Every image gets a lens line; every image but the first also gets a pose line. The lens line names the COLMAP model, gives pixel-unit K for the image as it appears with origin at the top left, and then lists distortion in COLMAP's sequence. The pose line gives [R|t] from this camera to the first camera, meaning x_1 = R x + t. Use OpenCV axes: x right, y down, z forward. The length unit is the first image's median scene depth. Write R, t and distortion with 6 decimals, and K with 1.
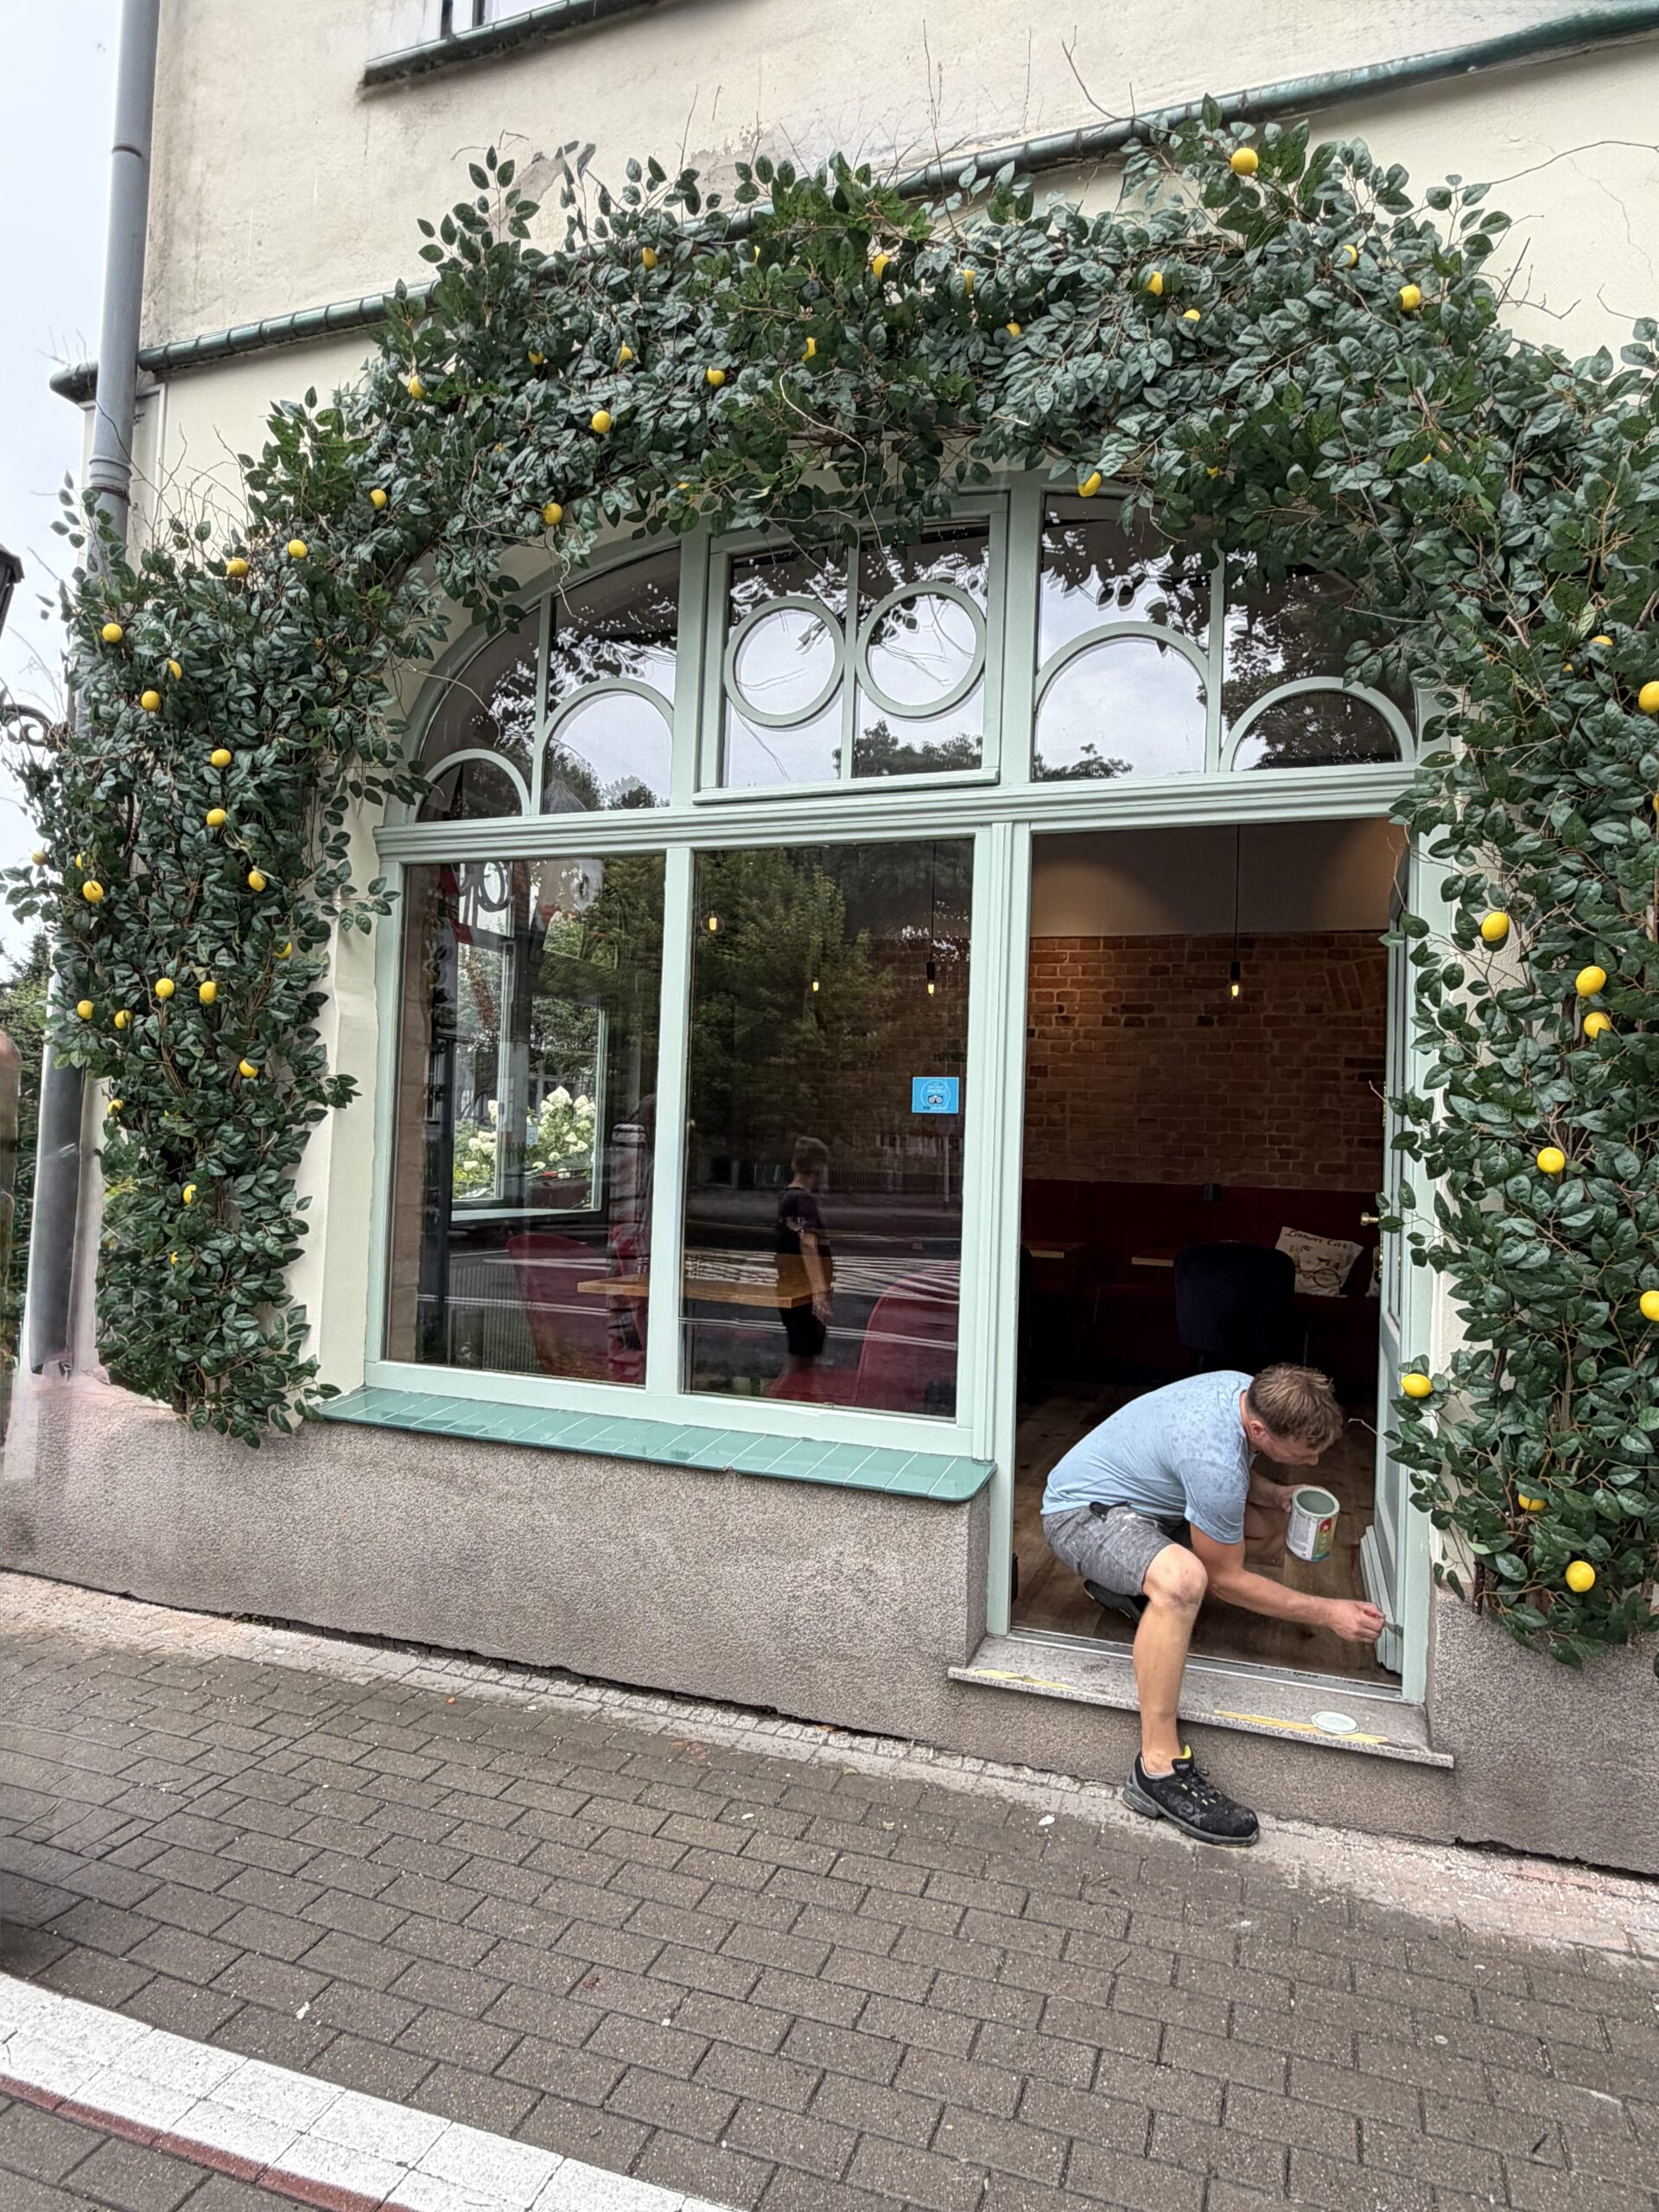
lens RADIAL K [[1279.1, 0, 831.9], [0, 1279.1, 1117.8], [0, 0, 1]] dist [-0.002910, 0.003651]
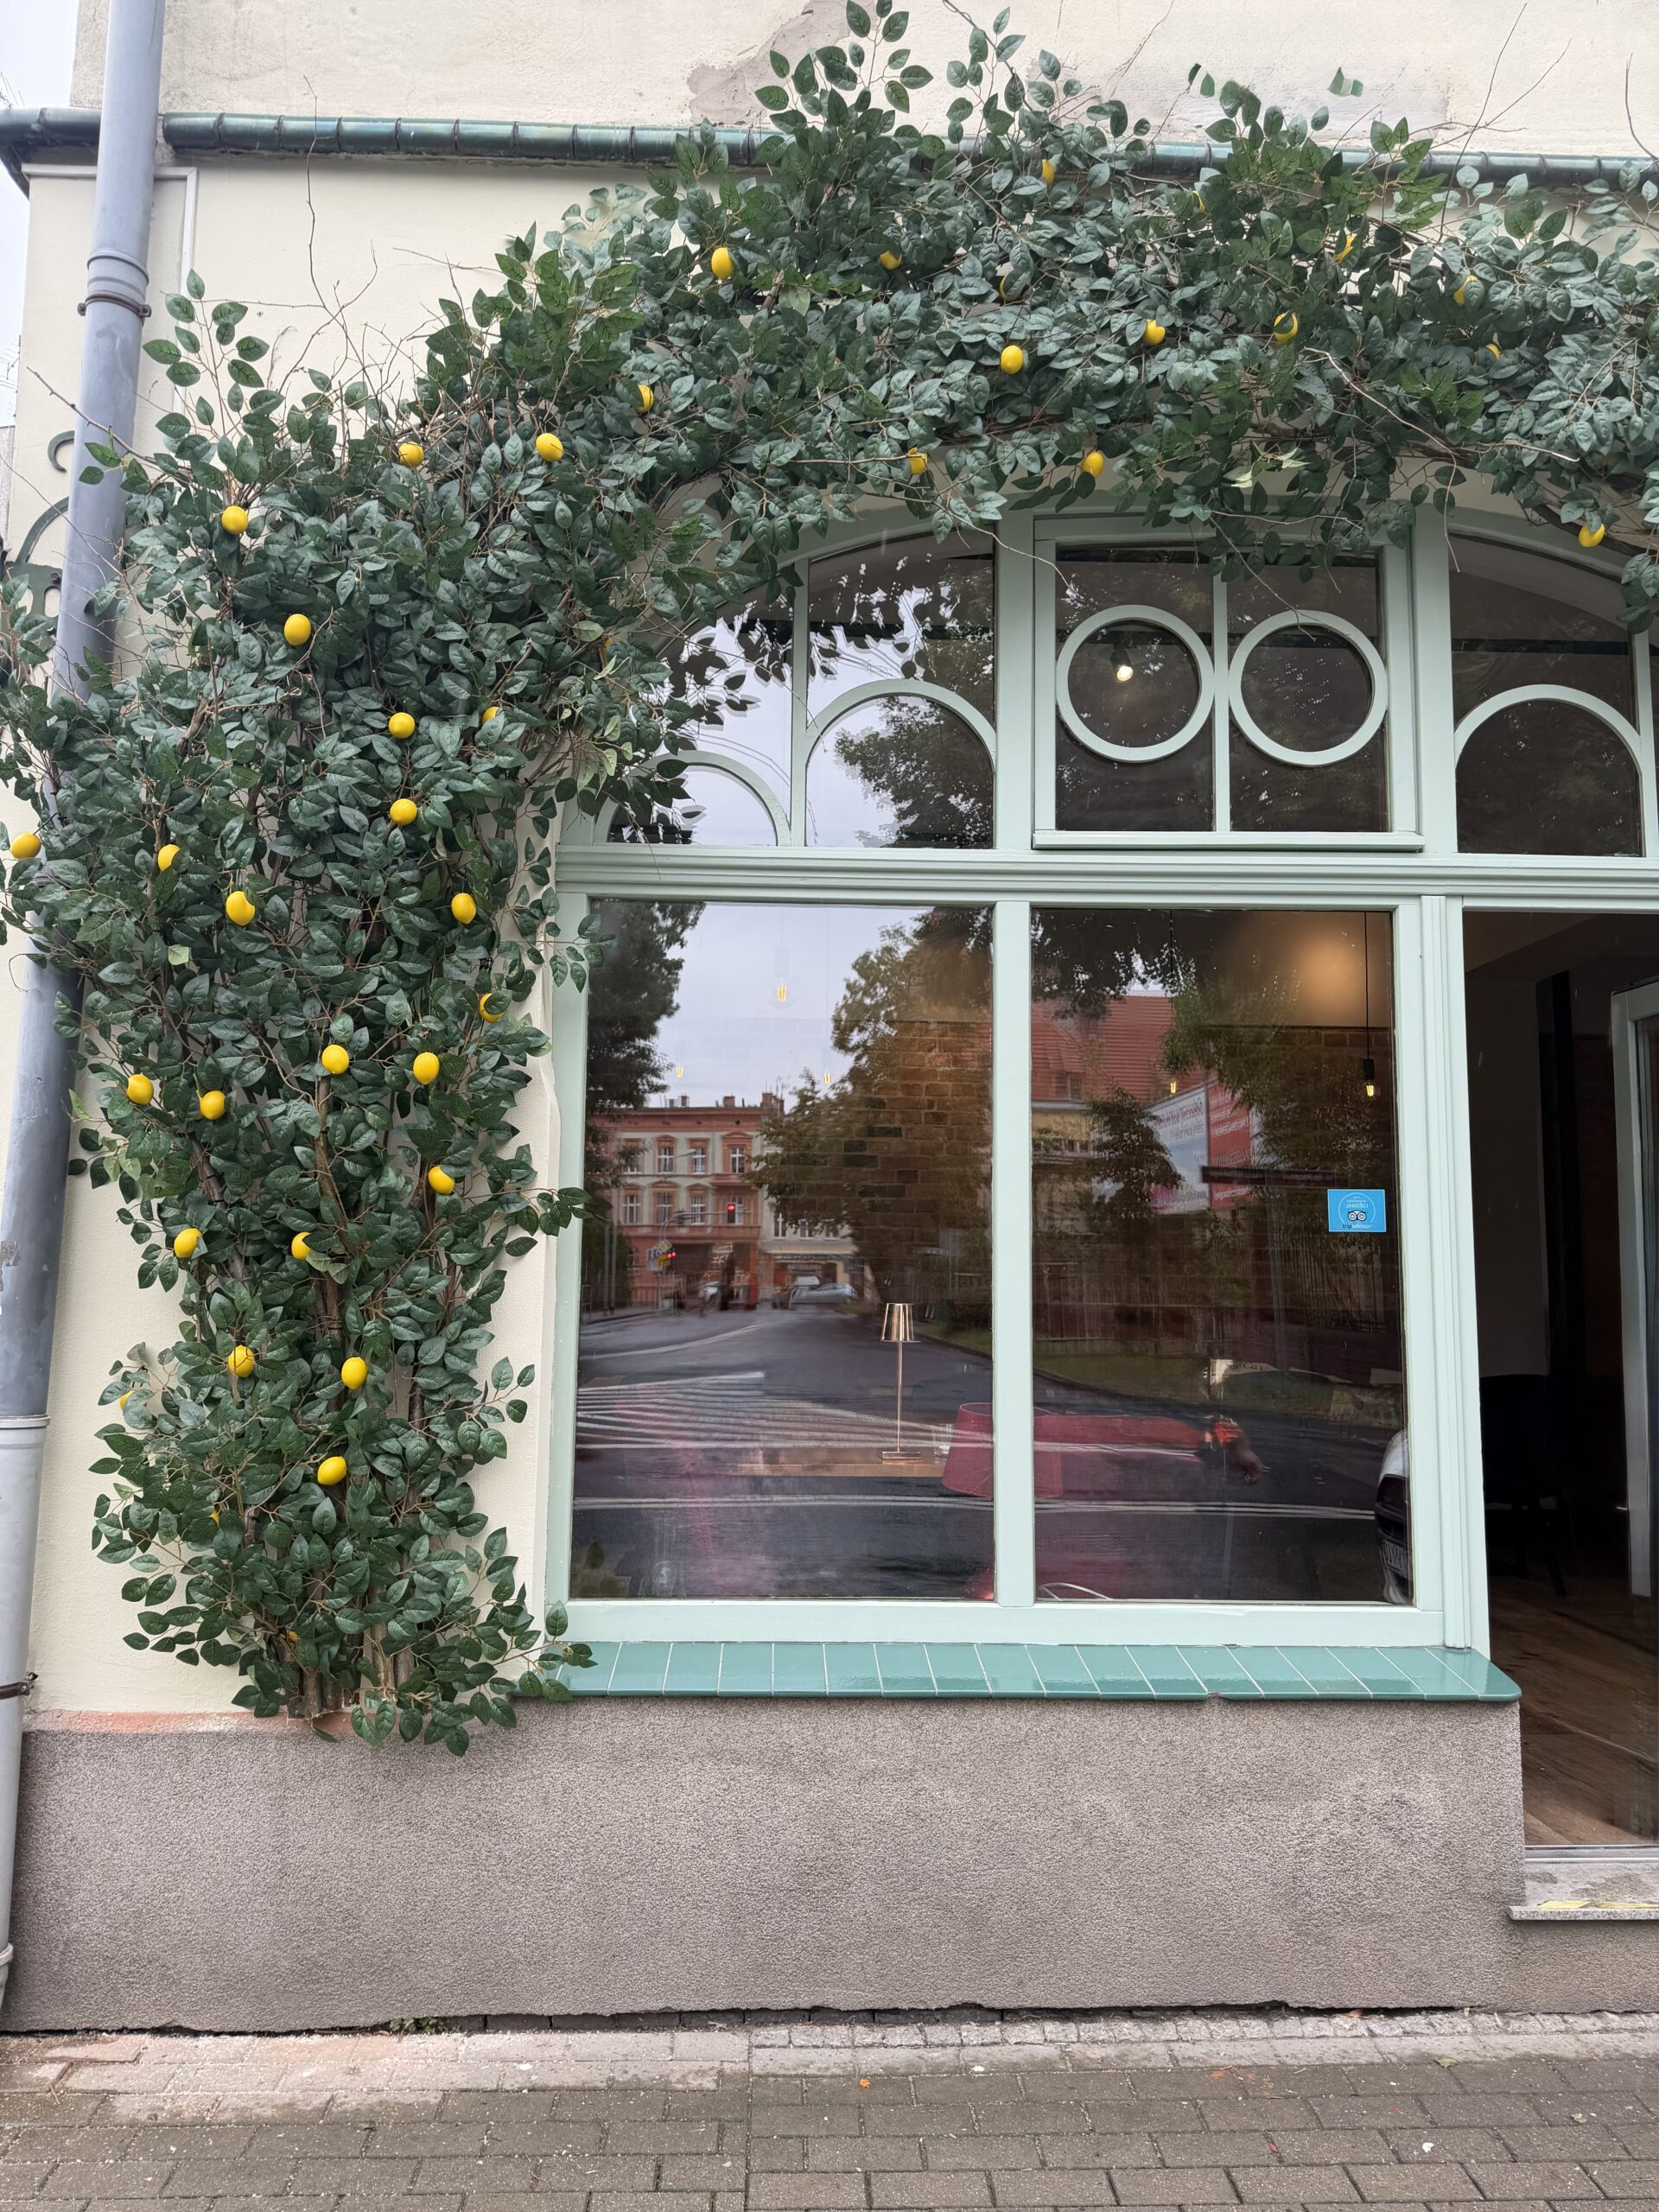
lens RADIAL K [[1575.6, 0, 808.2], [0, 1575.6, 1121.3], [0, 0, 1]] dist [0.029167, -0.037205]
pose [[0.930383, 0.010373, 0.366443, -0.654440], [0.014035, 0.997859, -0.063882, -0.015377], [-0.366321, 0.064578, 0.928245, 0.171490]]
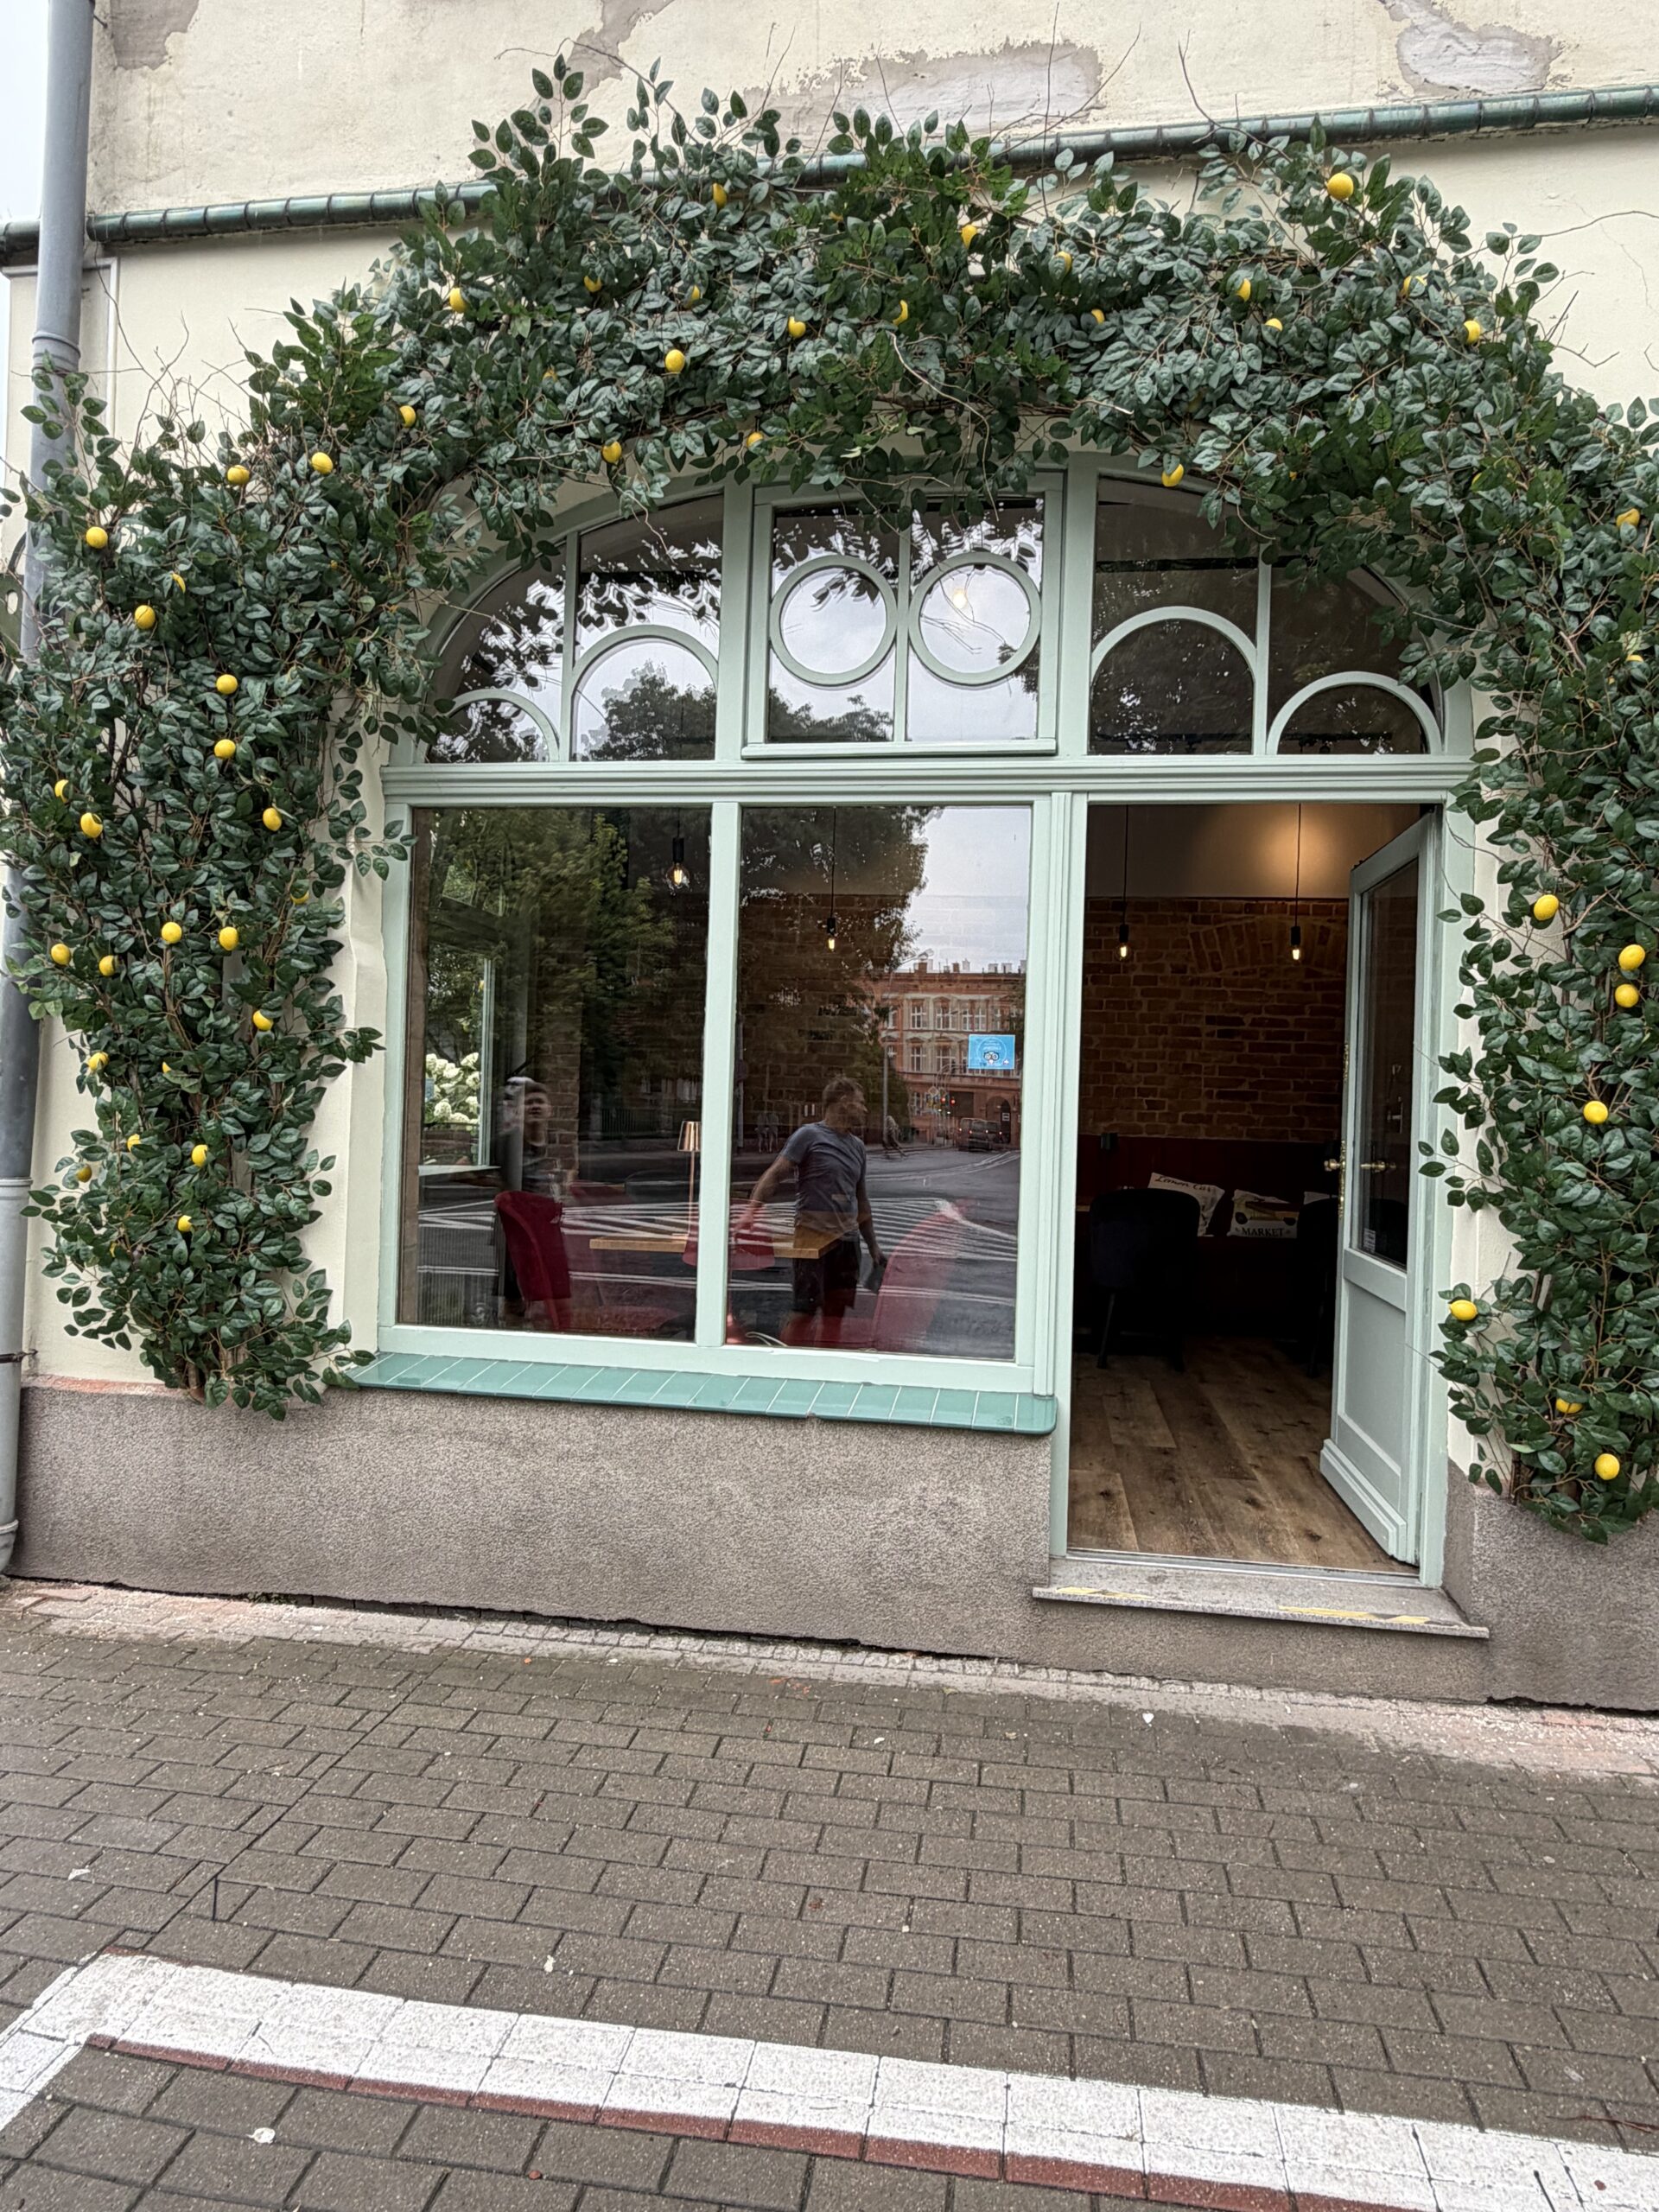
lens RADIAL K [[1279.1, 0, 829.8], [0, 1279.1, 1116.0], [0, 0, 1]] dist [-0.002910, 0.003651]
pose [[0.981829, -0.006134, 0.189667, -0.254623], [-0.000977, 0.999301, 0.037374, -0.004396], [-0.189764, -0.036880, 0.981137, -0.002988]]
